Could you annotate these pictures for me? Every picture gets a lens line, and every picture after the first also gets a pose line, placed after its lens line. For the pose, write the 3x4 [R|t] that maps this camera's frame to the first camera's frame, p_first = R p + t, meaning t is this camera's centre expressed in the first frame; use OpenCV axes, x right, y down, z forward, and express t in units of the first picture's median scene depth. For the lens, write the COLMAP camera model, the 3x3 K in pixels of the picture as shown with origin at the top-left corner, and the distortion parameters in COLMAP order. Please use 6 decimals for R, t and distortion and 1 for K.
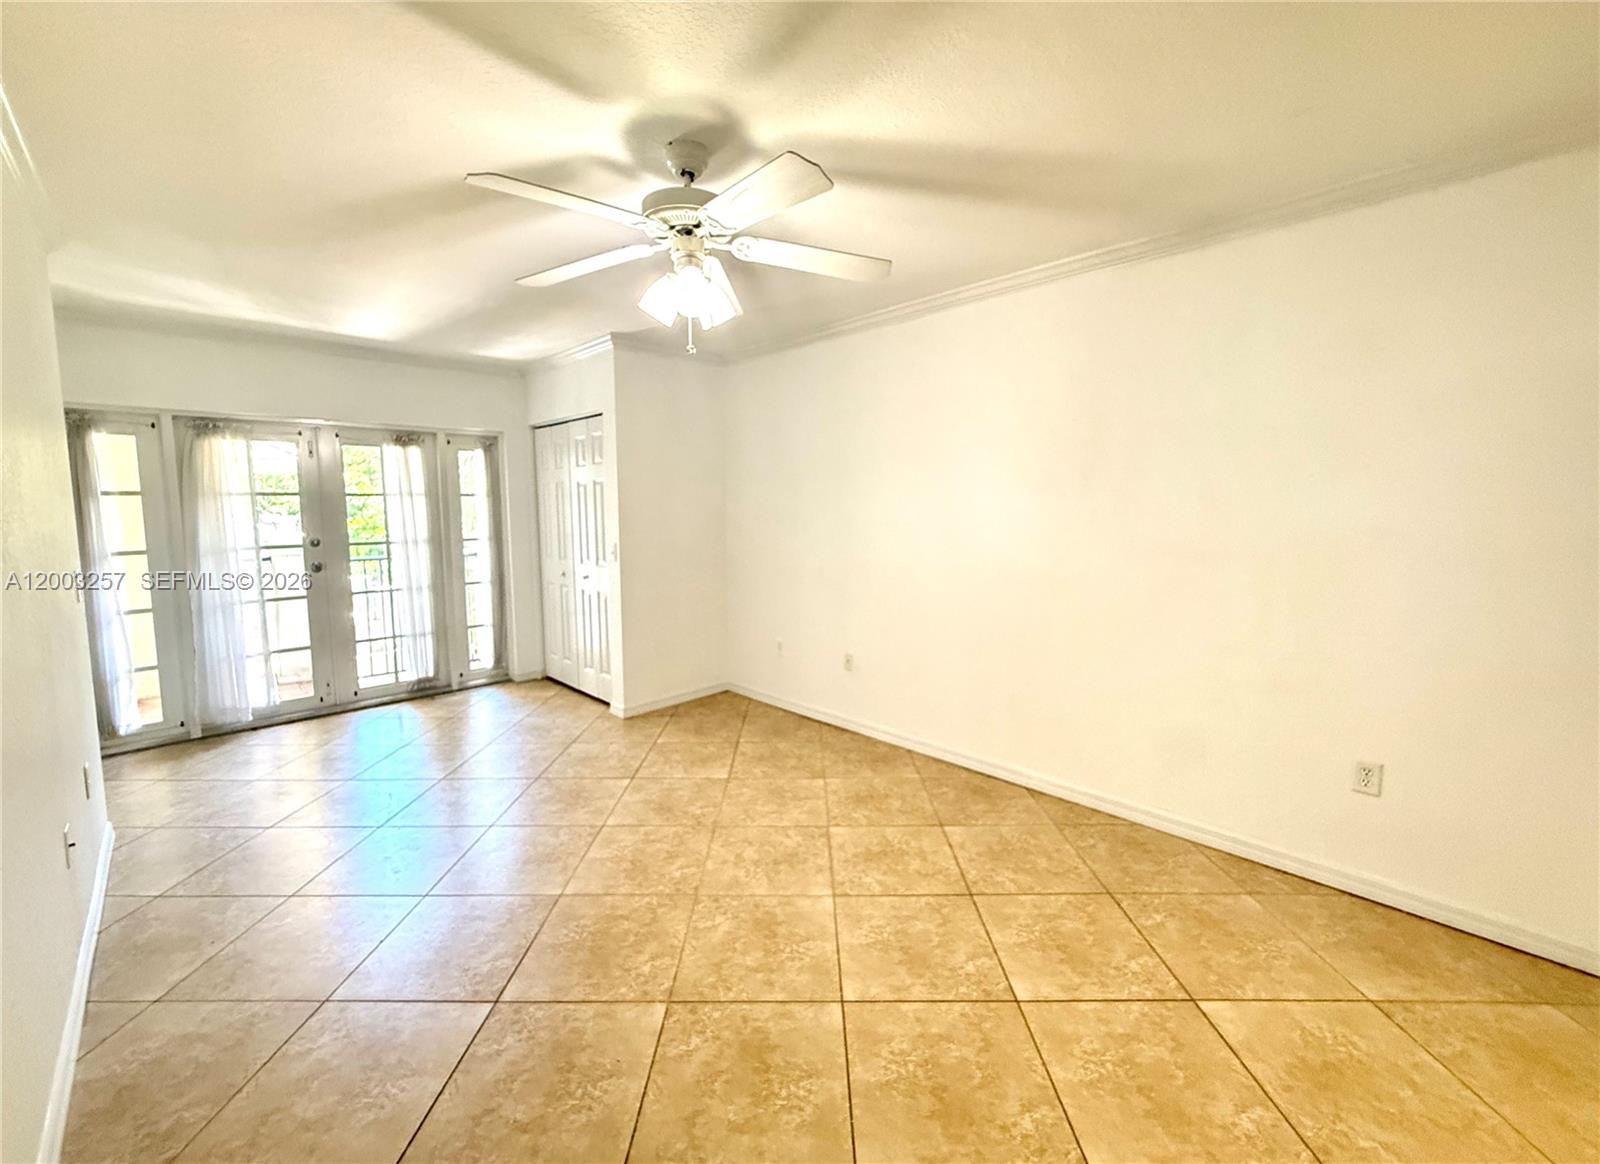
lens RADIAL K [[619.1, 0, 796.1], [0, 619.1, 574.6], [0, 0, 1]] dist [-0.015025, -0.000081]
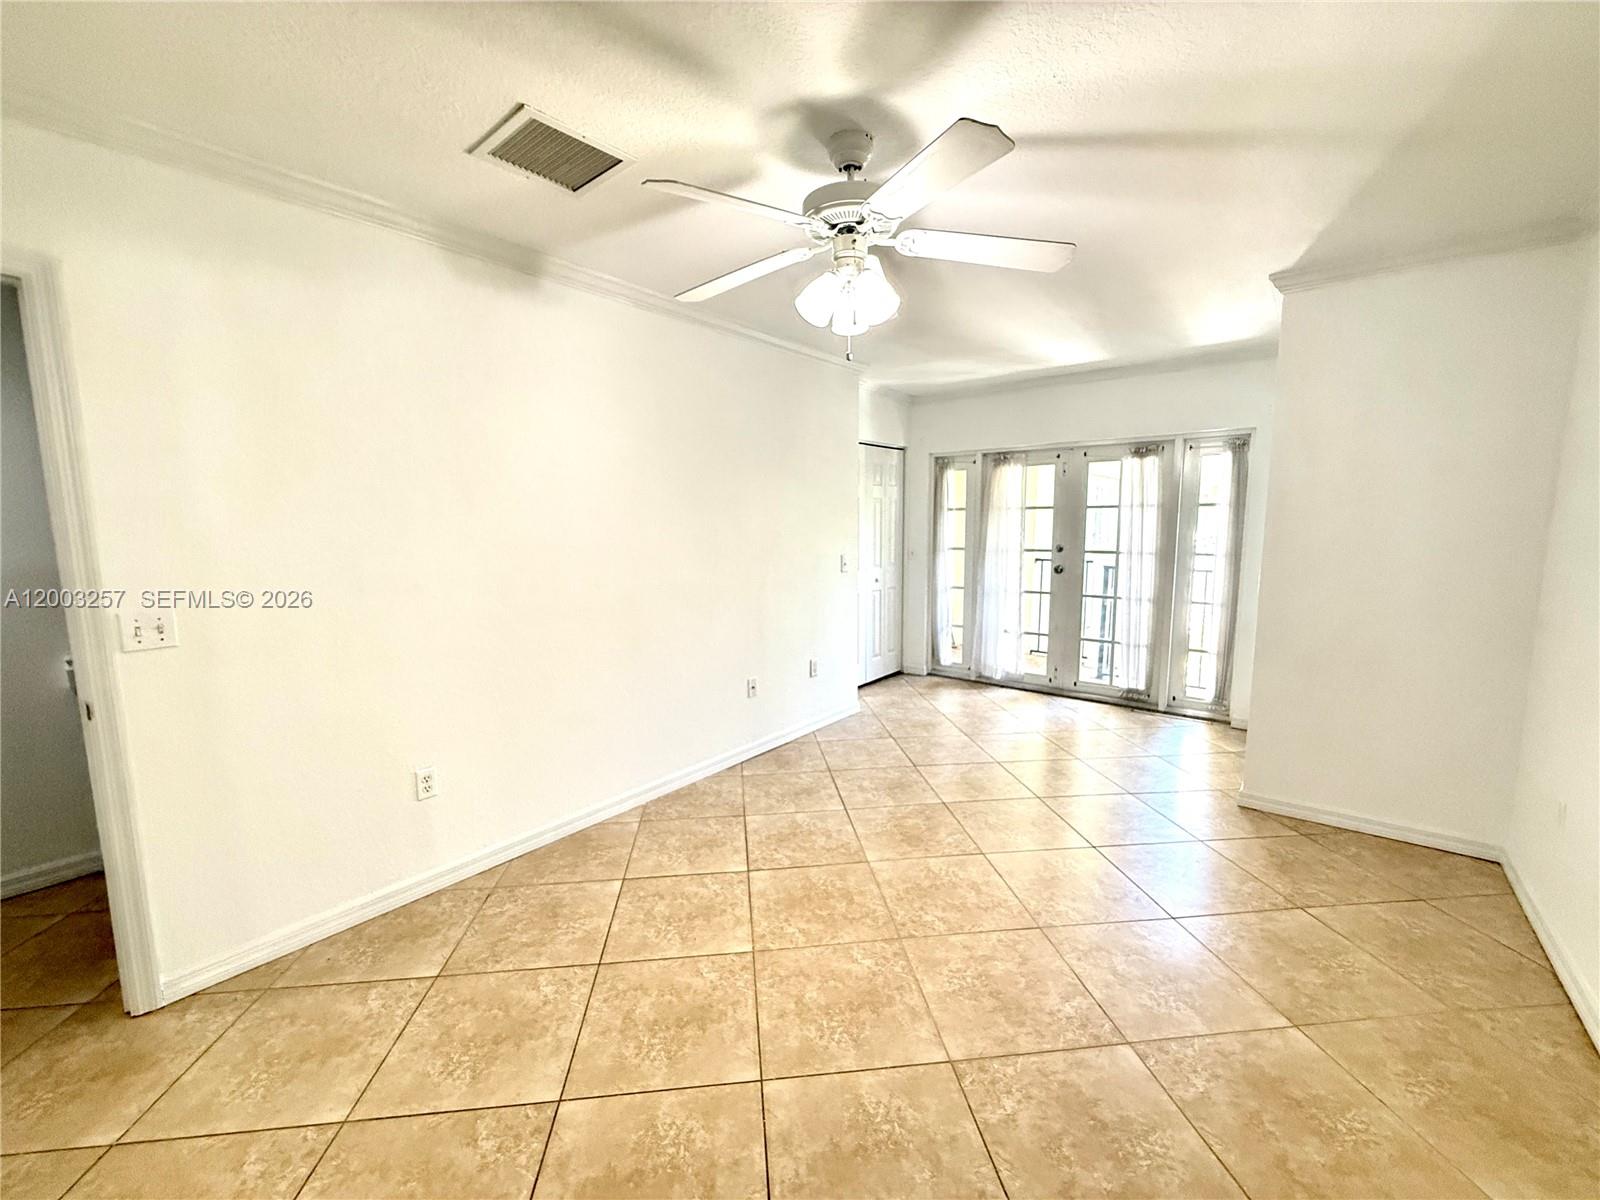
lens RADIAL K [[633.2, 0, 800.0], [0, 633.2, 600.0], [0, 0, 1]] dist [0.001591, -0.000283]
pose [[0.124366, 0.129994, -0.983684, 0.349598], [-0.099170, 0.988045, 0.118033, -0.046384], [0.987268, 0.082873, 0.135771, 0.335365]]
